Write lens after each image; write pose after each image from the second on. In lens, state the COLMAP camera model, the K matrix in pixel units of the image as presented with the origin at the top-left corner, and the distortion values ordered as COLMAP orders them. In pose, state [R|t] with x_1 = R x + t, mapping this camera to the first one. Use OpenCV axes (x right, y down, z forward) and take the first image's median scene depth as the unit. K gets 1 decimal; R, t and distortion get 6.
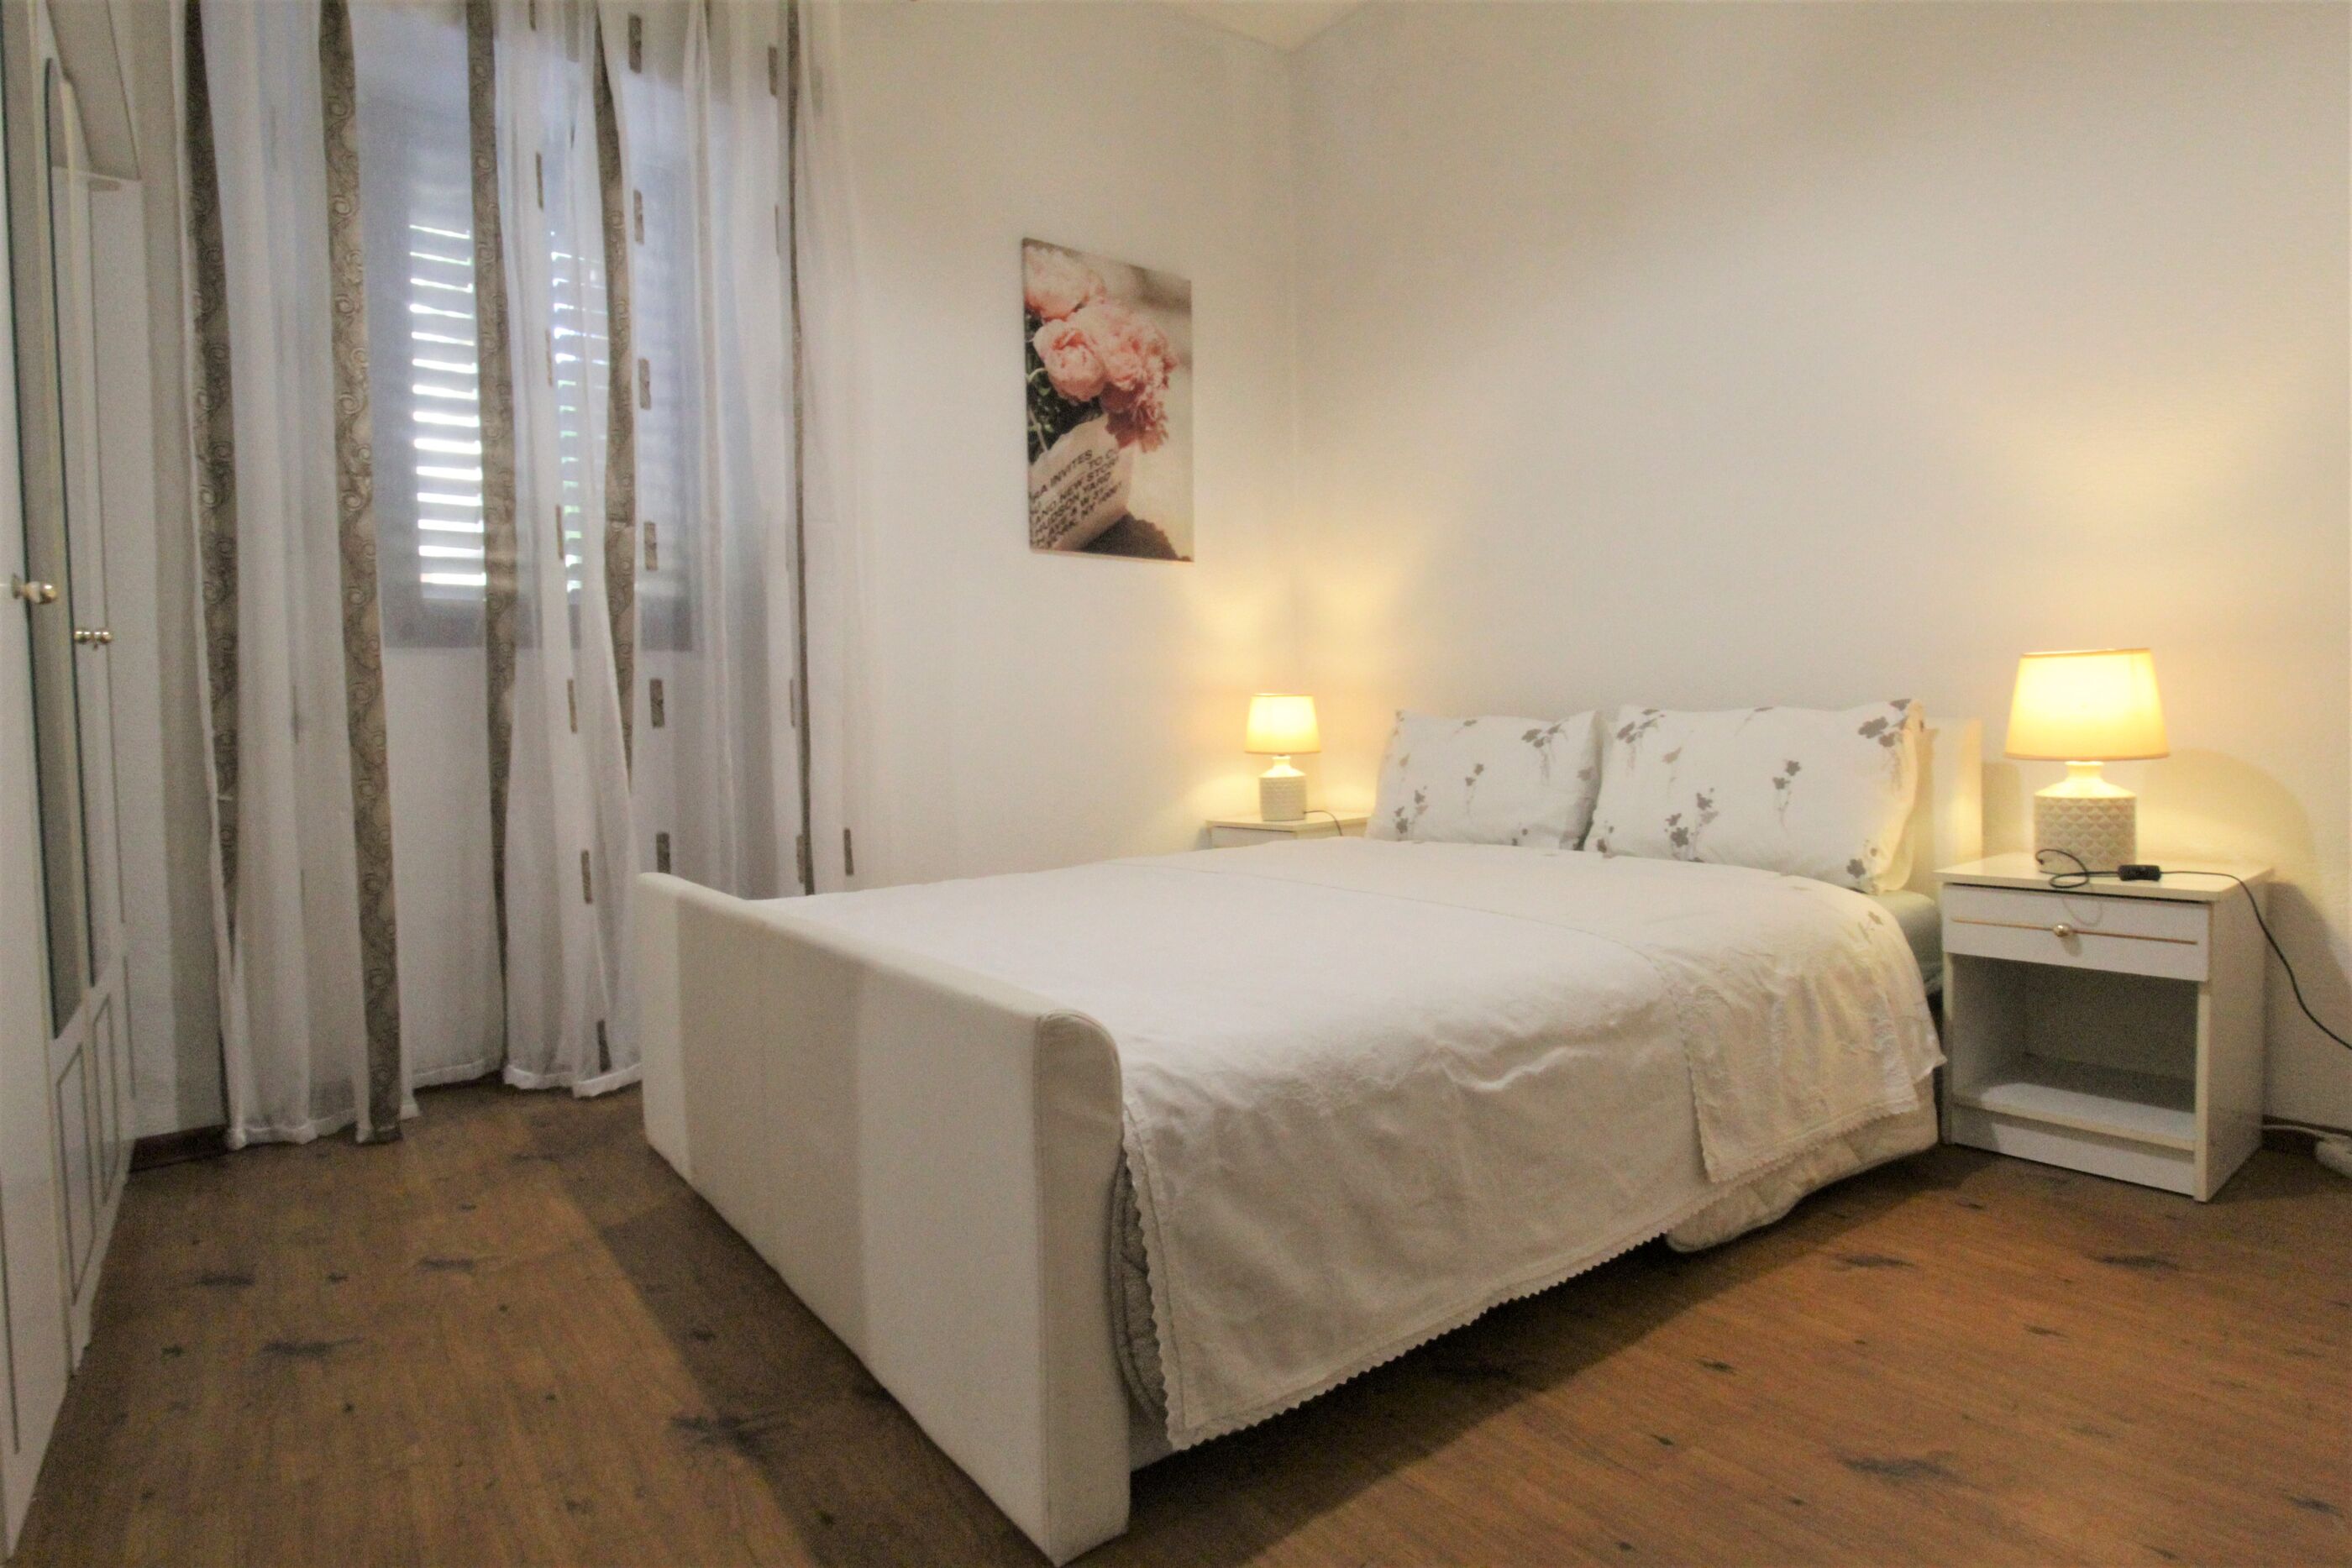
lens RADIAL K [[1223.3, 0, 1182.5], [0, 1223.3, 786.8], [0, 0, 1]] dist [0.000187, 0.000085]
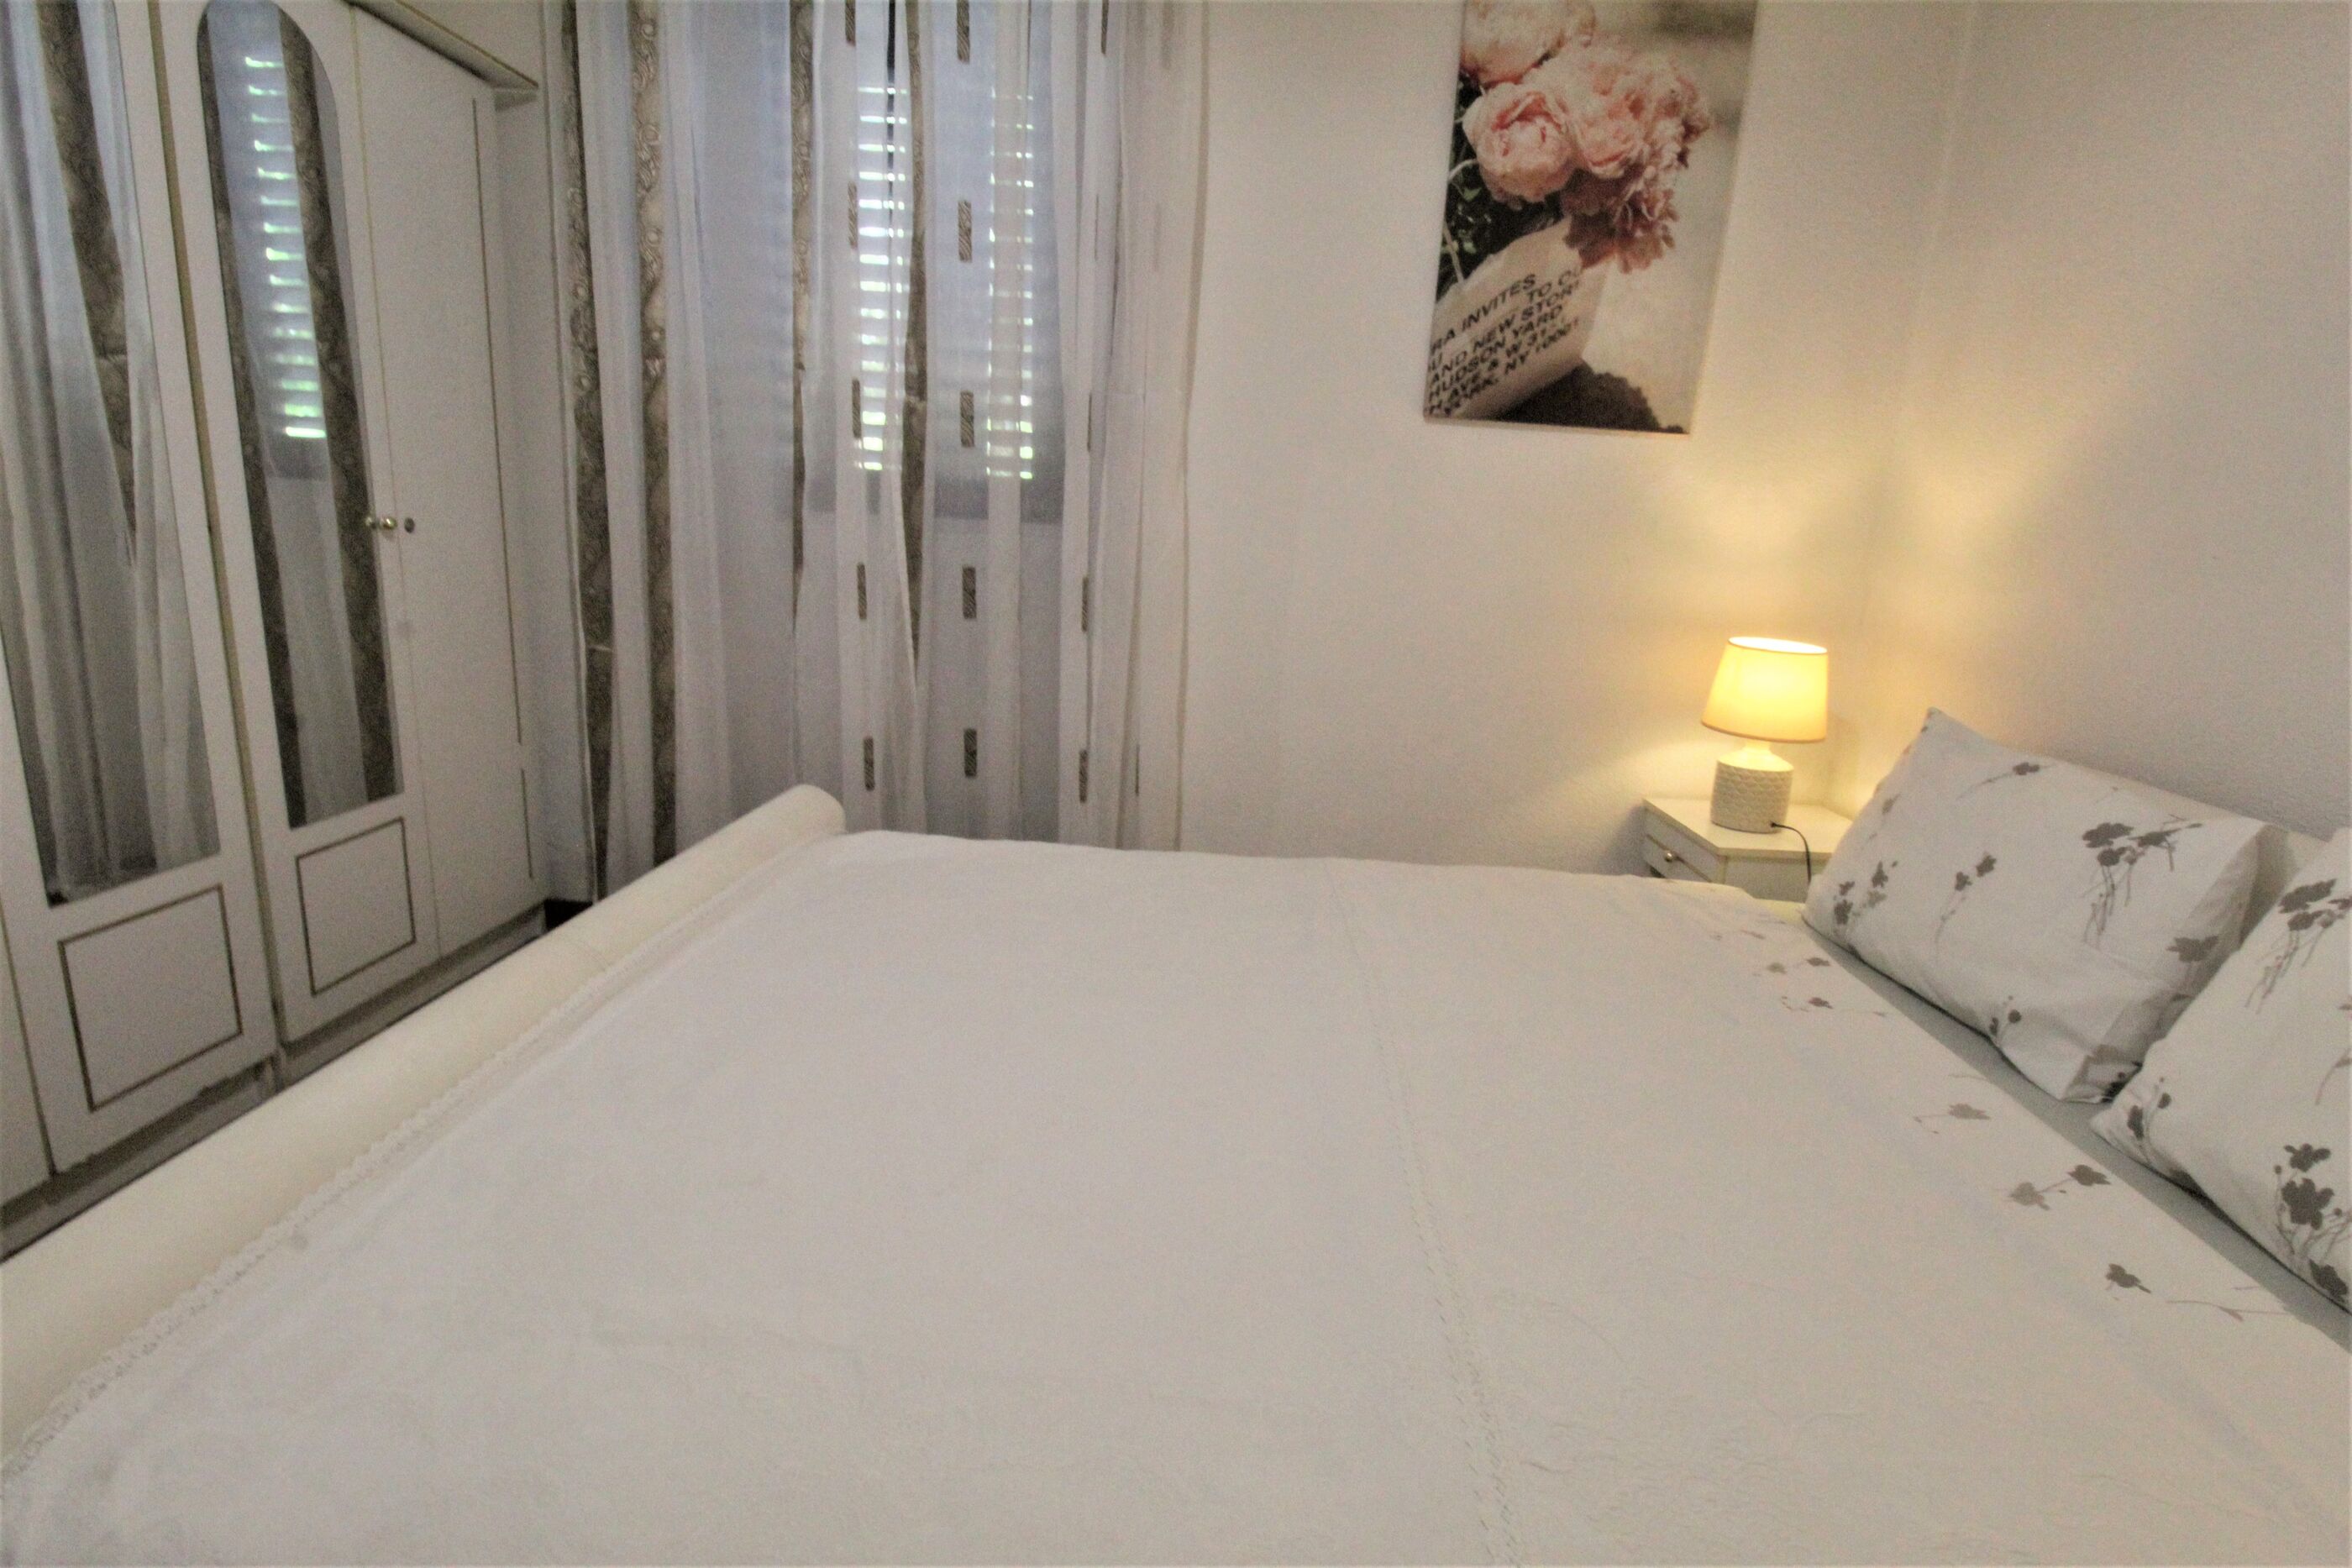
lens RADIAL K [[1092.3, 0, 1197.6], [0, 1092.3, 778.3], [0, 0, 1]] dist [-0.002267, -0.011657]
pose [[0.774809, 0.210495, -0.596123, 0.217528], [-0.103064, 0.972384, 0.209399, -0.102147], [0.623738, -0.100805, 0.775106, 0.354087]]
